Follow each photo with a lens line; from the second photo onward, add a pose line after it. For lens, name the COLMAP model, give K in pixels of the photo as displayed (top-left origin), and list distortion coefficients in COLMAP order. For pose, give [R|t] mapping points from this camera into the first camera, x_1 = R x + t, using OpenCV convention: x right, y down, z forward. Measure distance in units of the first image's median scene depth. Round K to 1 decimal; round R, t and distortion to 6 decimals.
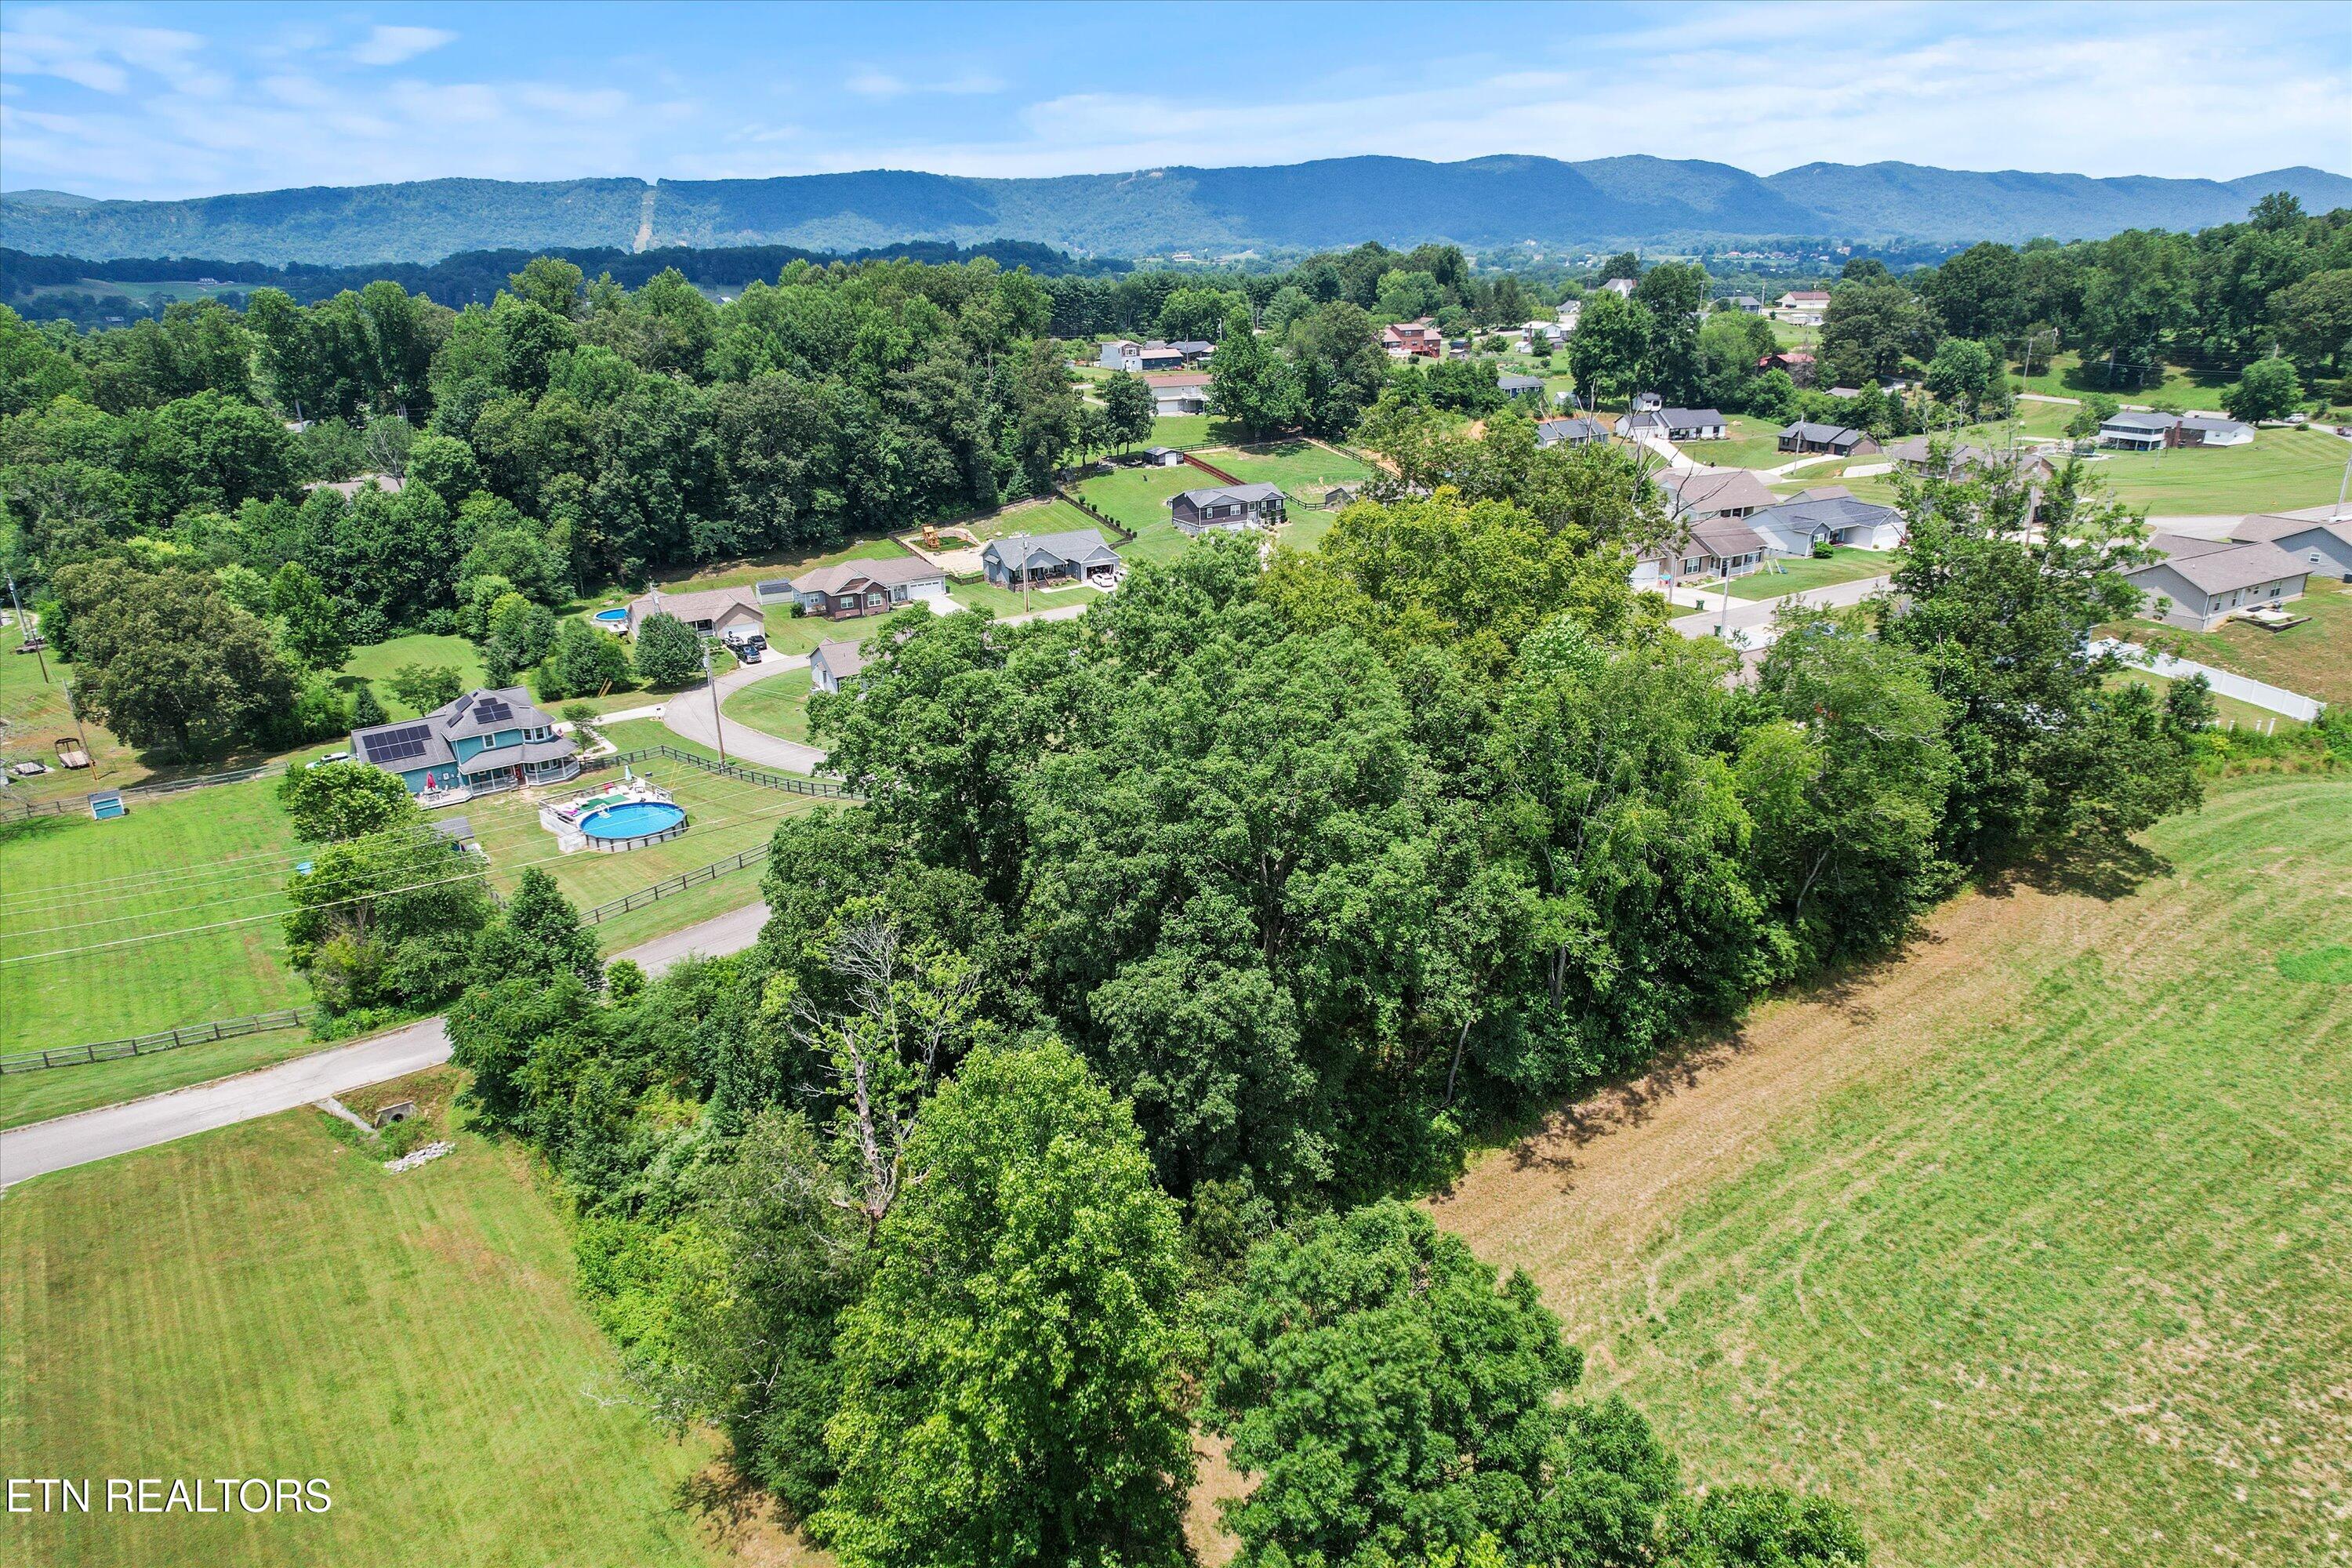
lens RADIAL K [[1502.4, 0, 1176.0], [0, 1502.4, 784.0], [0, 0, 1]] dist [-0.064002, 0.050679]
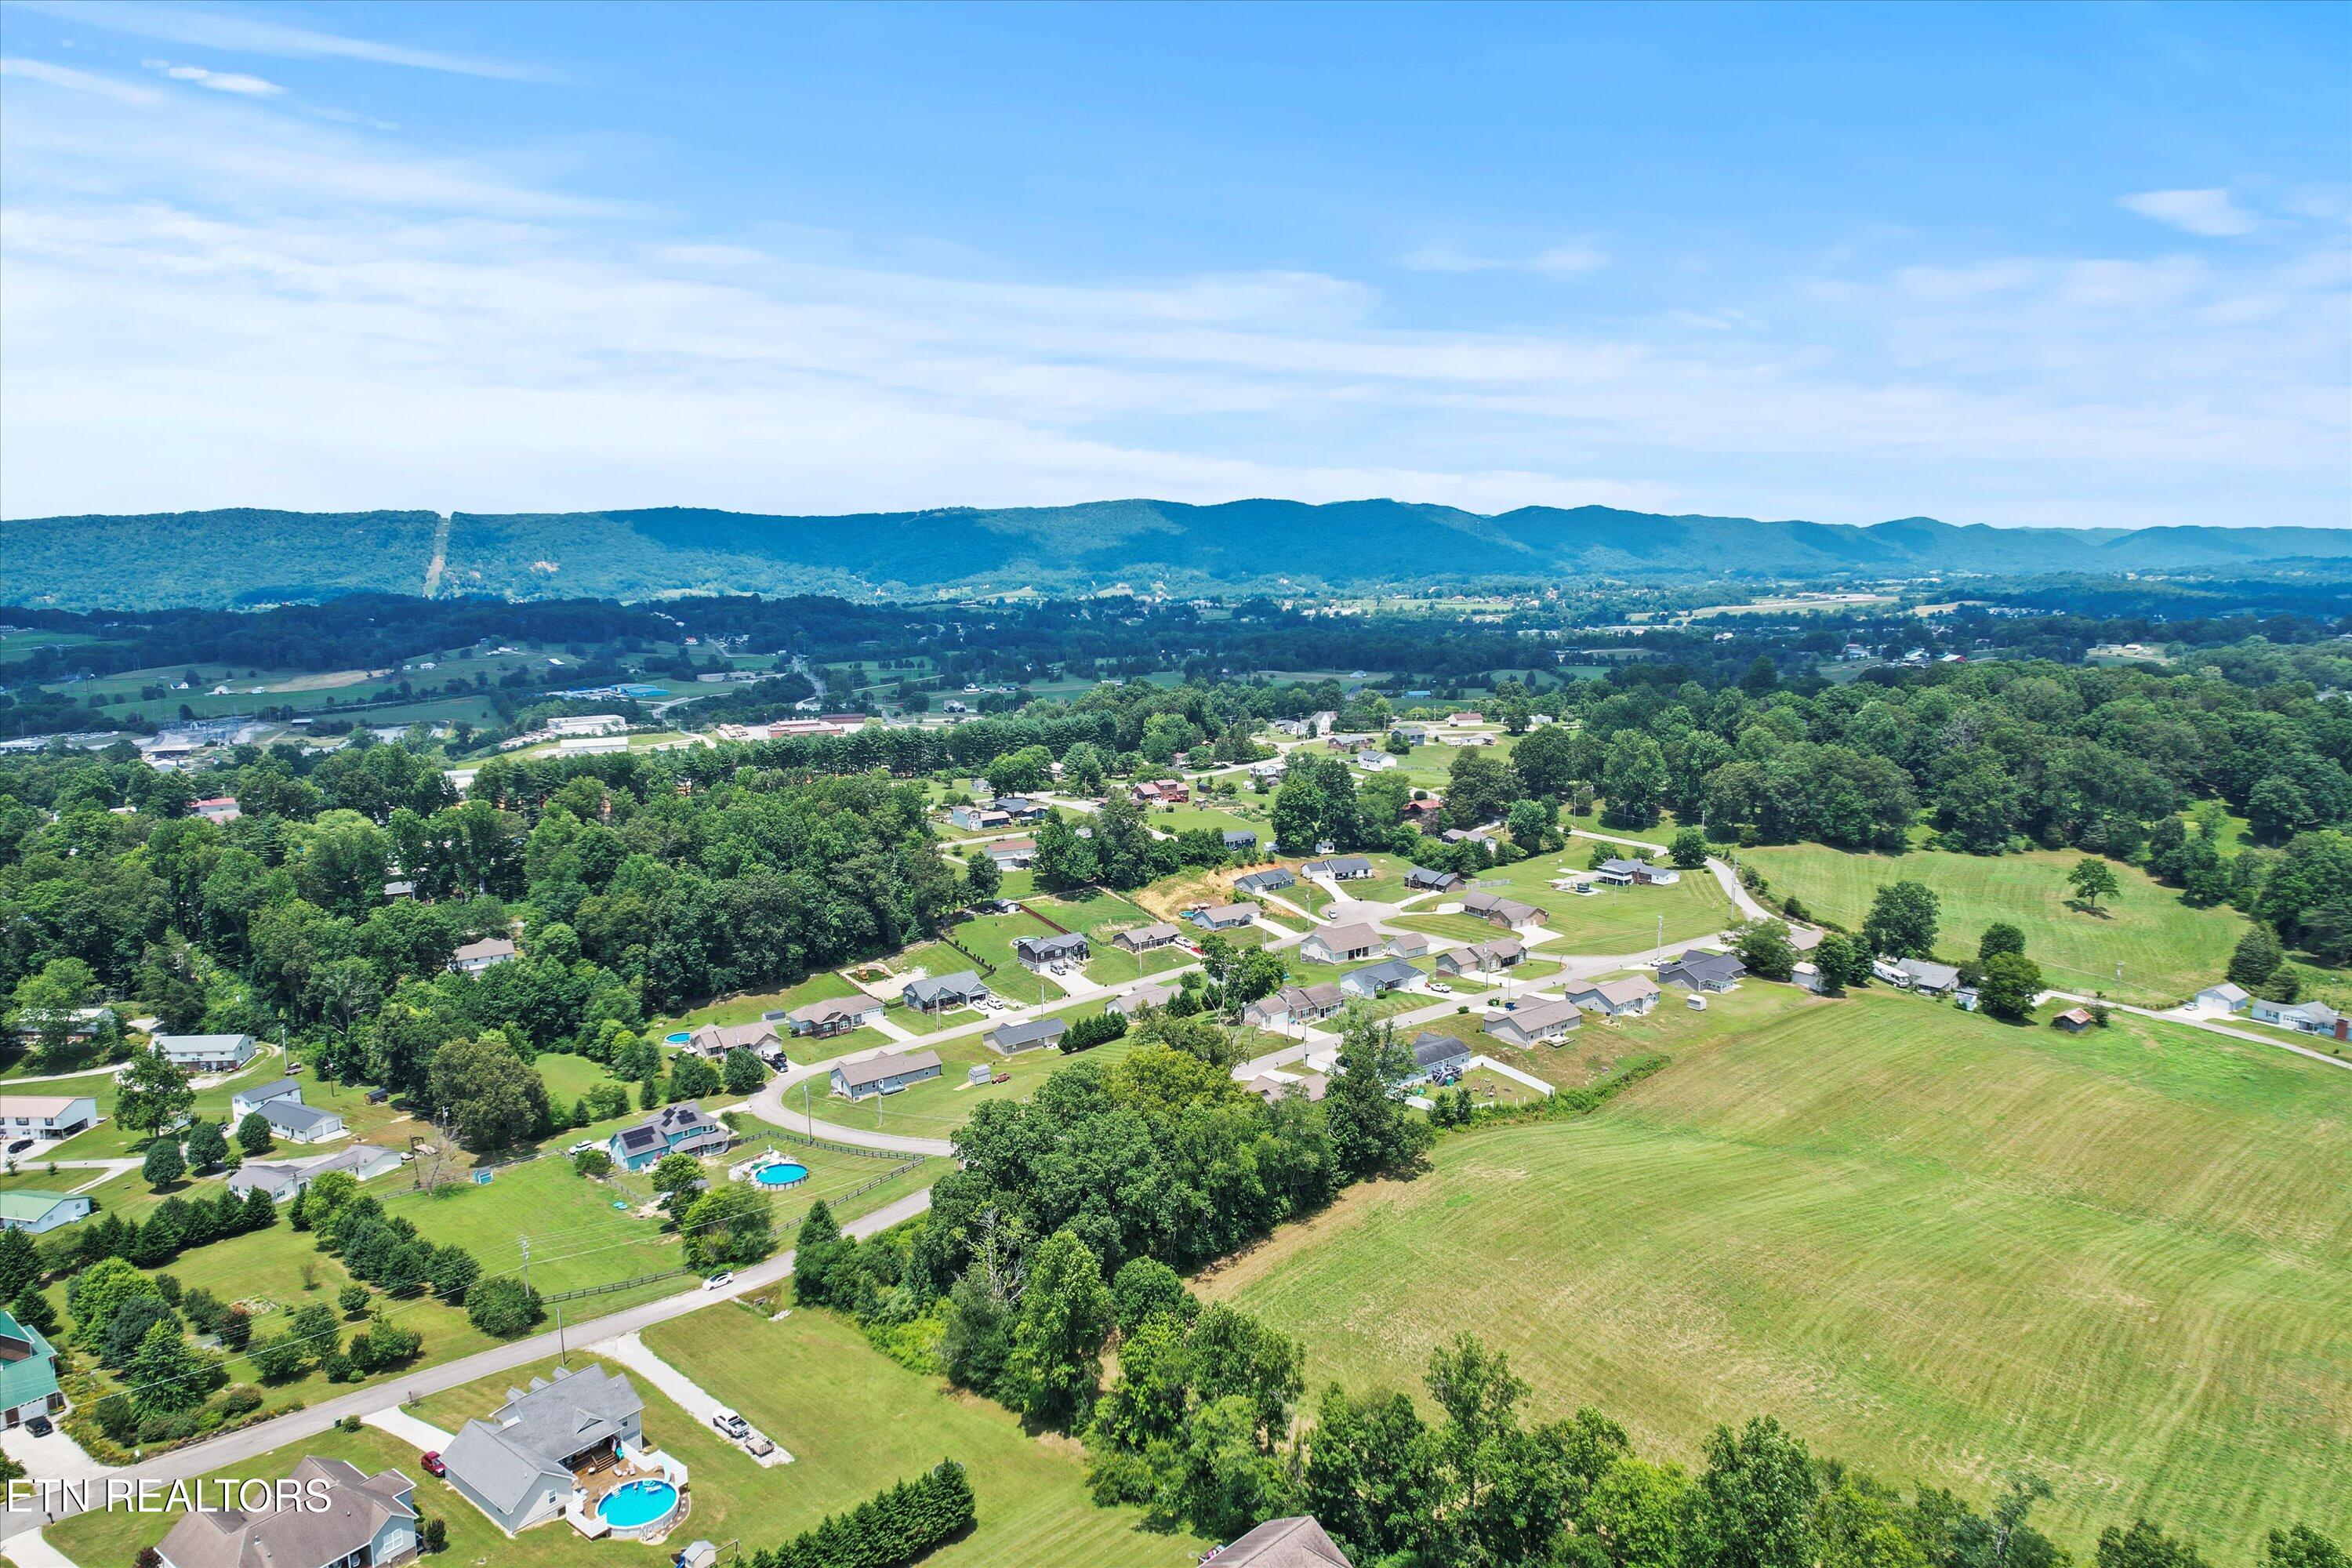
lens RADIAL K [[1502.4, 0, 1176.0], [0, 1502.4, 784.0], [0, 0, 1]] dist [-0.064002, 0.050679]
pose [[0.989314, -0.011618, 0.145338, -0.071075], [0.040136, 0.980009, -0.194862, -0.044503], [-0.140169, 0.198613, 0.970003, -0.646385]]
